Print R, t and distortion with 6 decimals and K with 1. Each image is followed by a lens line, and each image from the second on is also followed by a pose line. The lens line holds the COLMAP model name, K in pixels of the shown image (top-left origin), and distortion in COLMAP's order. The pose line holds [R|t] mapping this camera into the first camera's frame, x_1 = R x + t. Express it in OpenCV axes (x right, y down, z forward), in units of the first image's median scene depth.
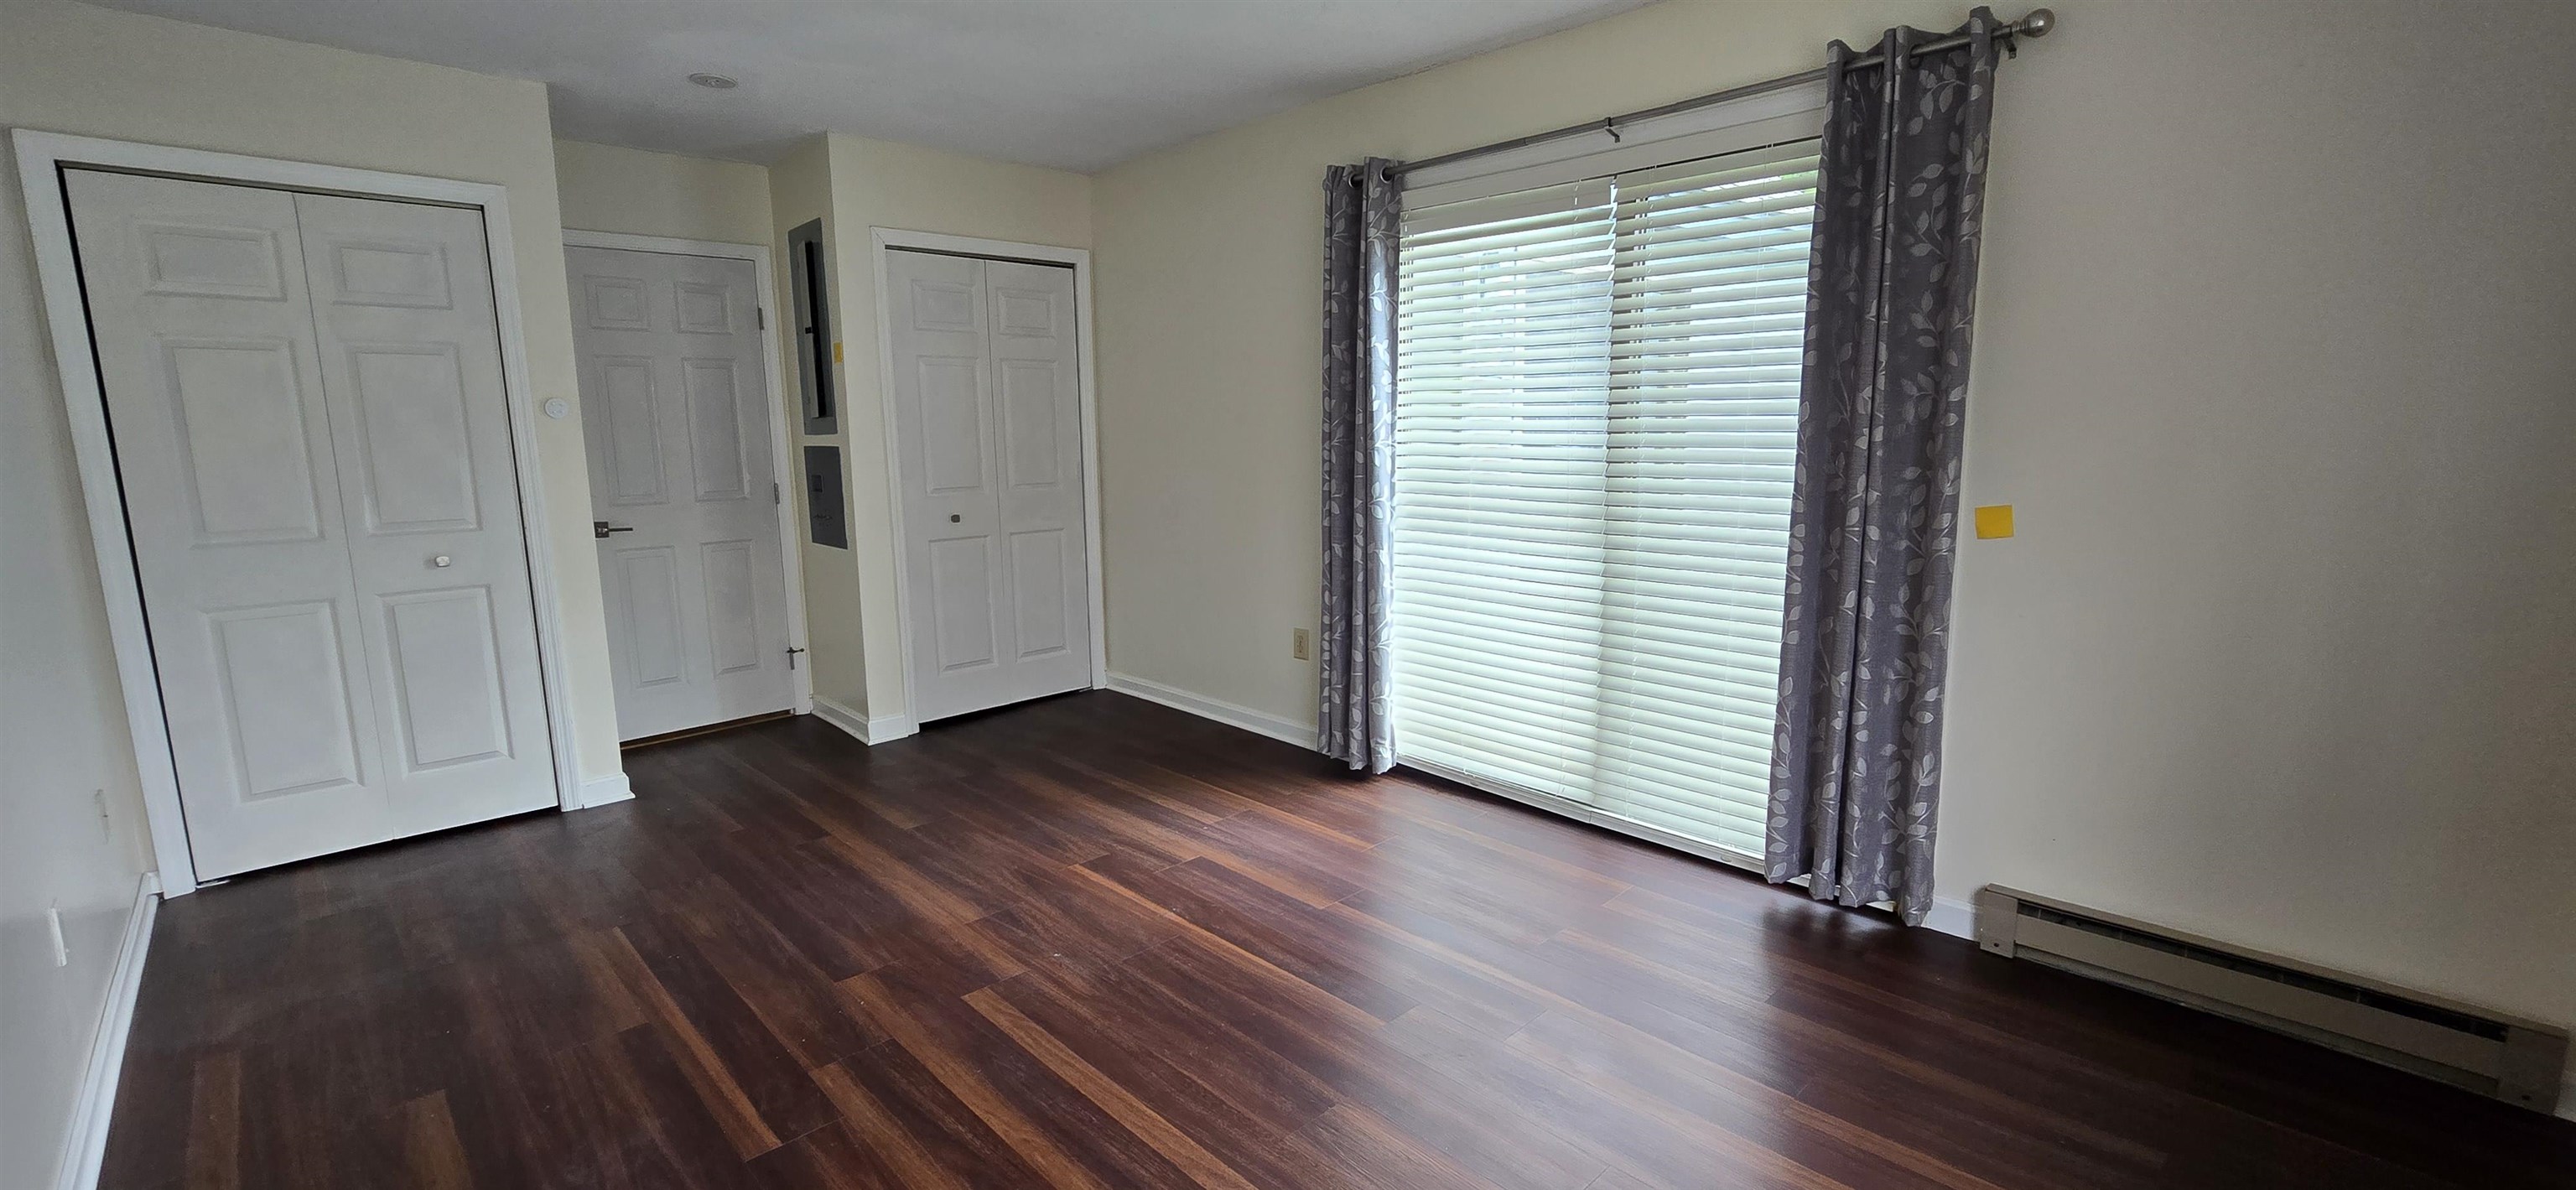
lens RADIAL K [[1060.2, 0, 1284.9], [0, 1060.2, 602.9], [0, 0, 1]] dist [-0.004384, 0.000653]
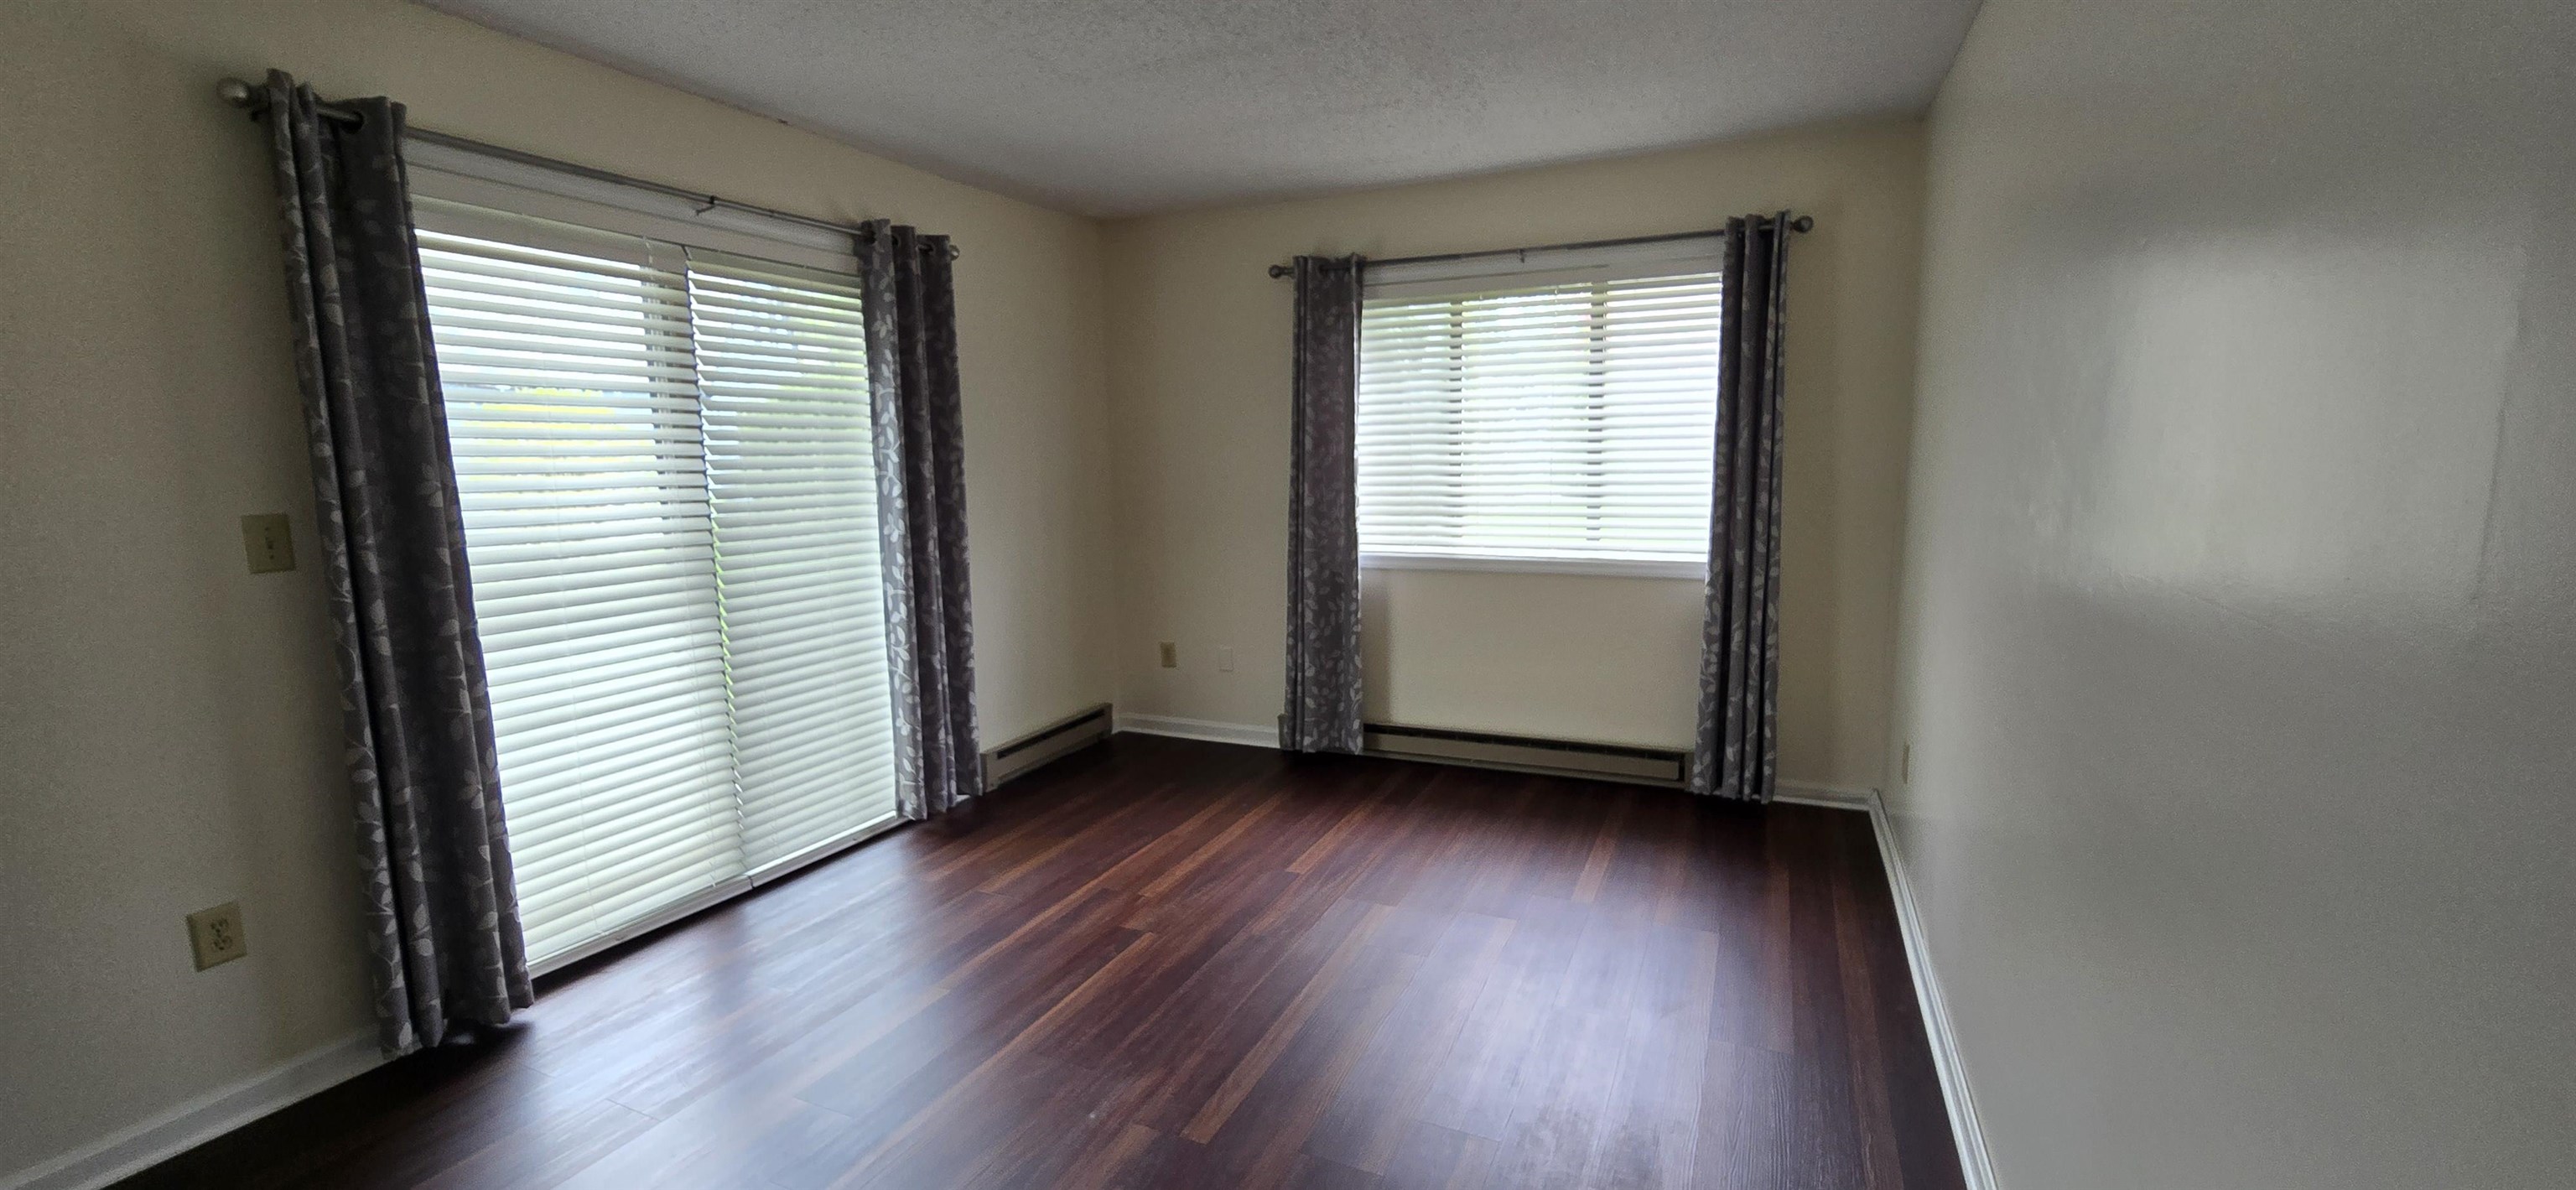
lens RADIAL K [[1060.2, 0, 1285.4], [0, 1060.2, 594.6], [0, 0, 1]] dist [-0.004384, 0.000653]
pose [[-0.375491, -0.111563, 0.920087, -0.836262], [0.170374, 0.967503, 0.186843, -0.170075], [-0.911032, 0.226917, -0.344282, 0.876486]]
